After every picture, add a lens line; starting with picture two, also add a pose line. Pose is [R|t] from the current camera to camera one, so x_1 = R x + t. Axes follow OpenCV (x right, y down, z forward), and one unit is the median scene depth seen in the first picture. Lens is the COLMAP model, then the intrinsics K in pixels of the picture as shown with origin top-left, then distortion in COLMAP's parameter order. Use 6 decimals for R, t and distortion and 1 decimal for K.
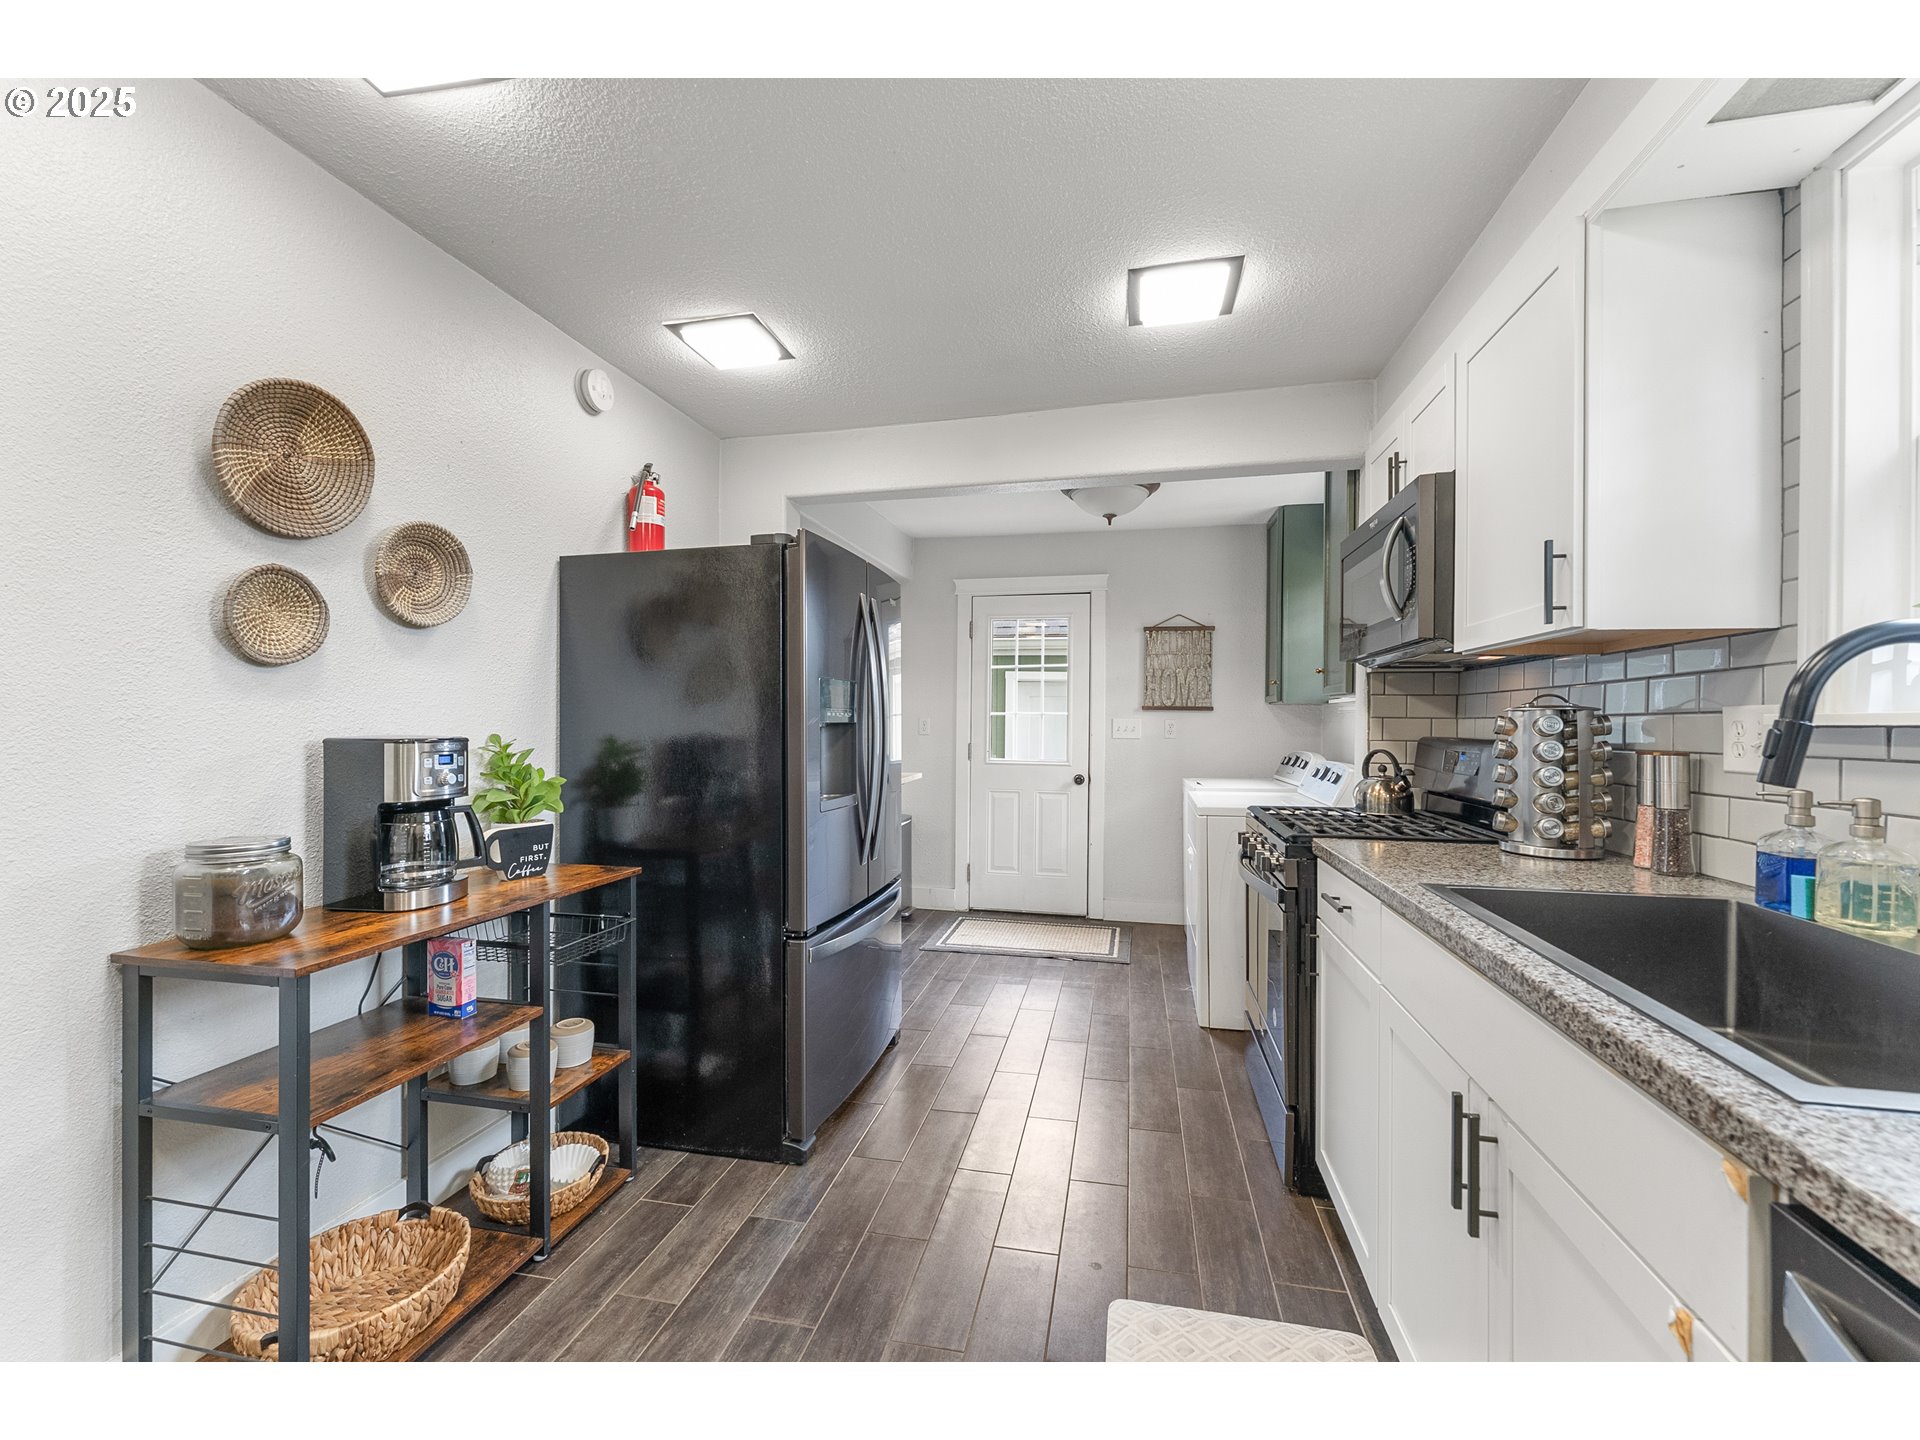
lens RADIAL K [[783.1, 0, 963.5], [0, 783.1, 720.9], [0, 0, 1]] dist [0.002884, 0.000089]
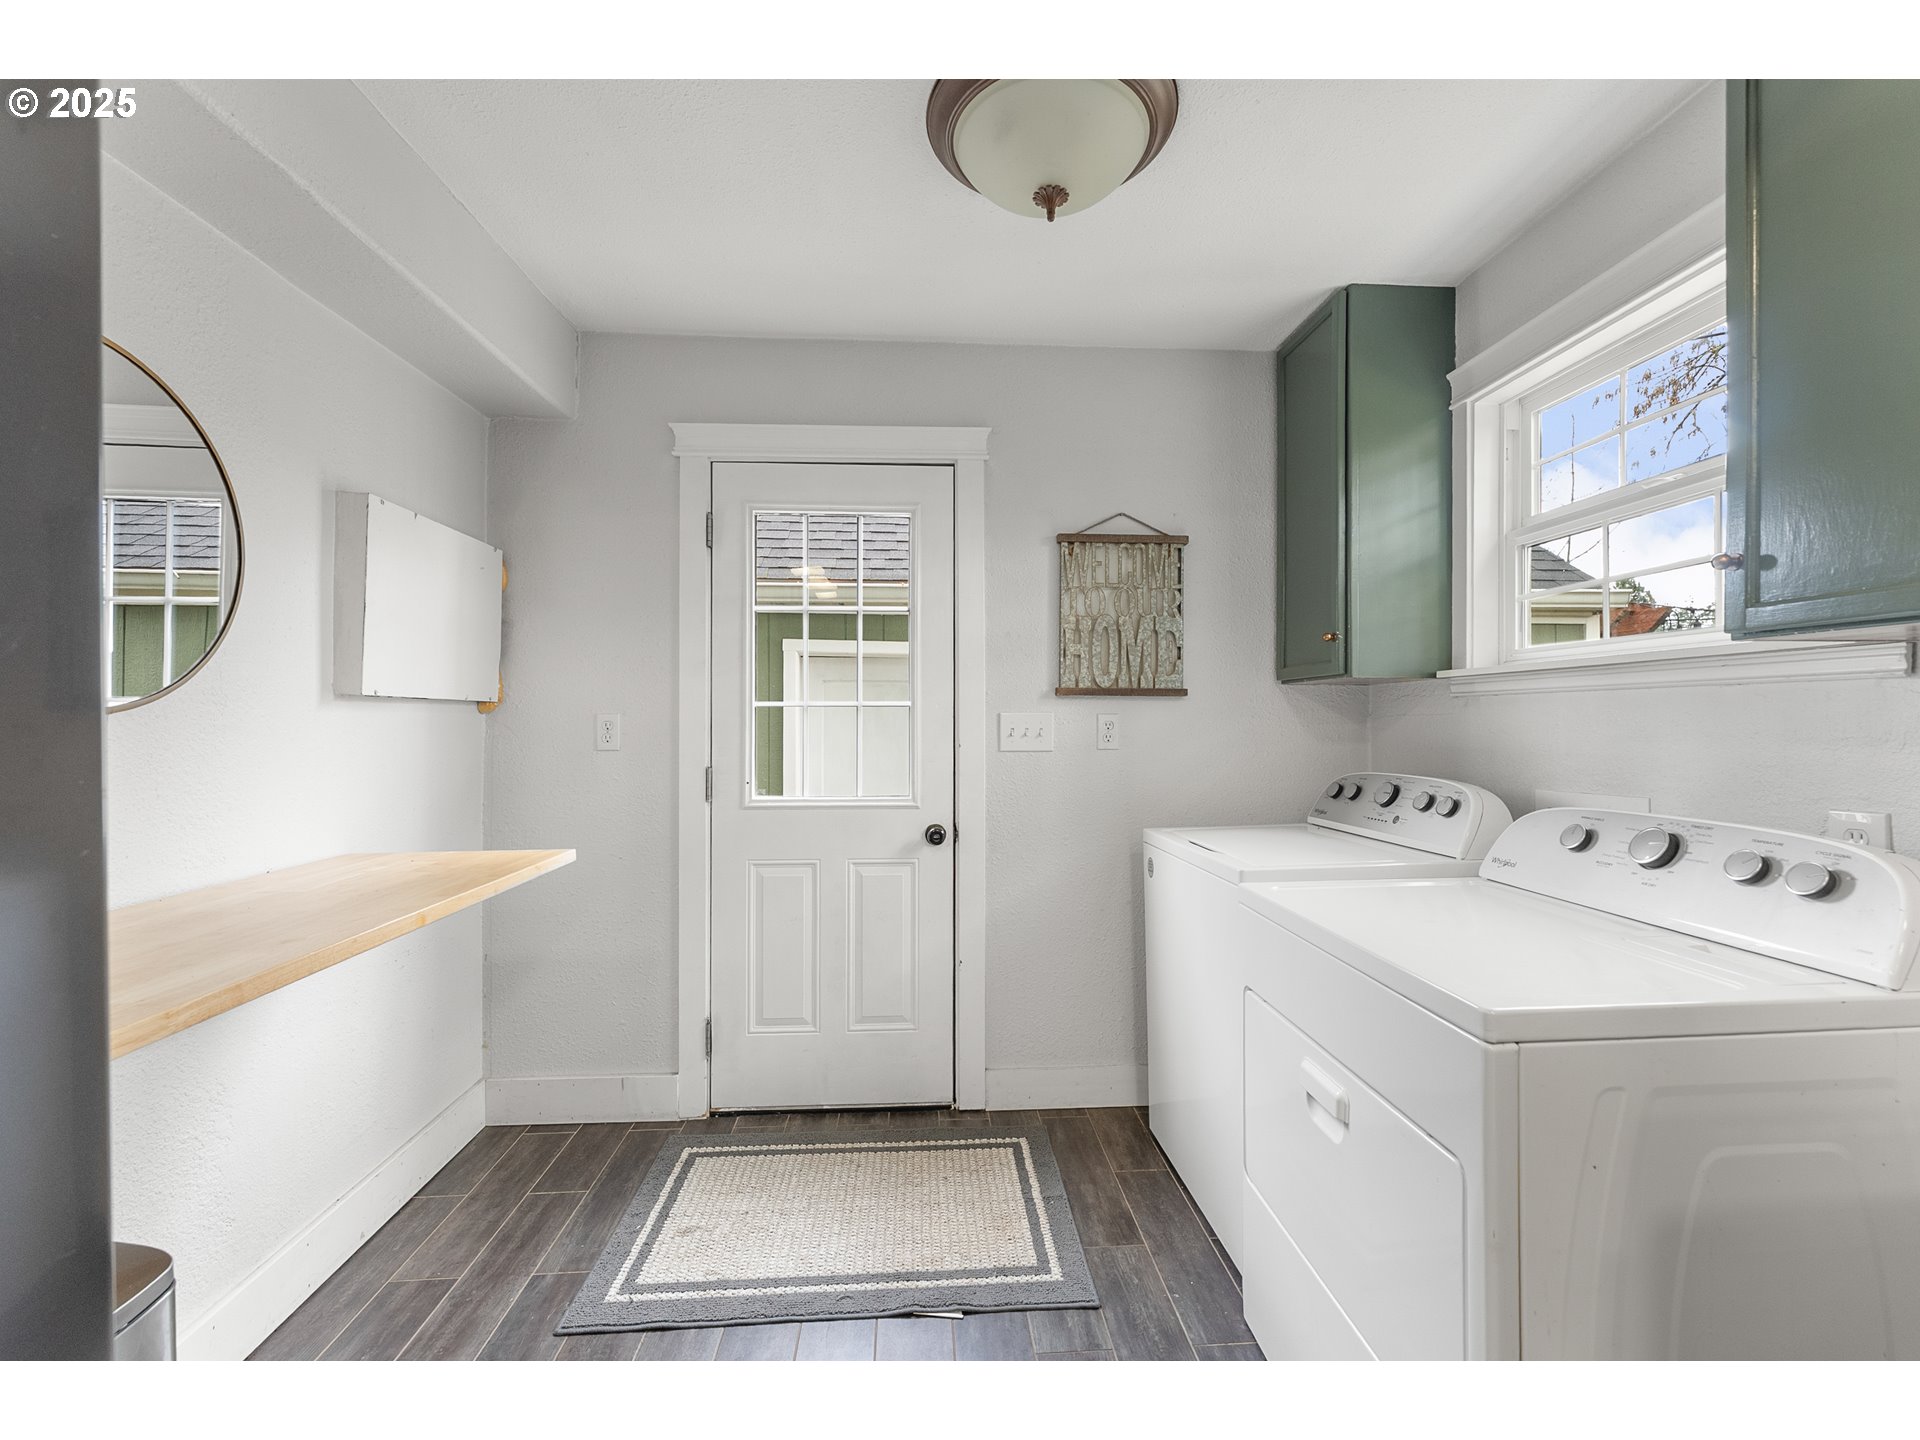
lens RADIAL K [[783.1, 0, 963.6], [0, 783.1, 713.5], [0, 0, 1]] dist [0.002884, 0.000089]
pose [[0.959867, -0.008190, 0.280335, 0.025069], [0.009108, 0.999957, -0.001972, -0.001551], [-0.280307, 0.004446, 0.959900, 0.520289]]
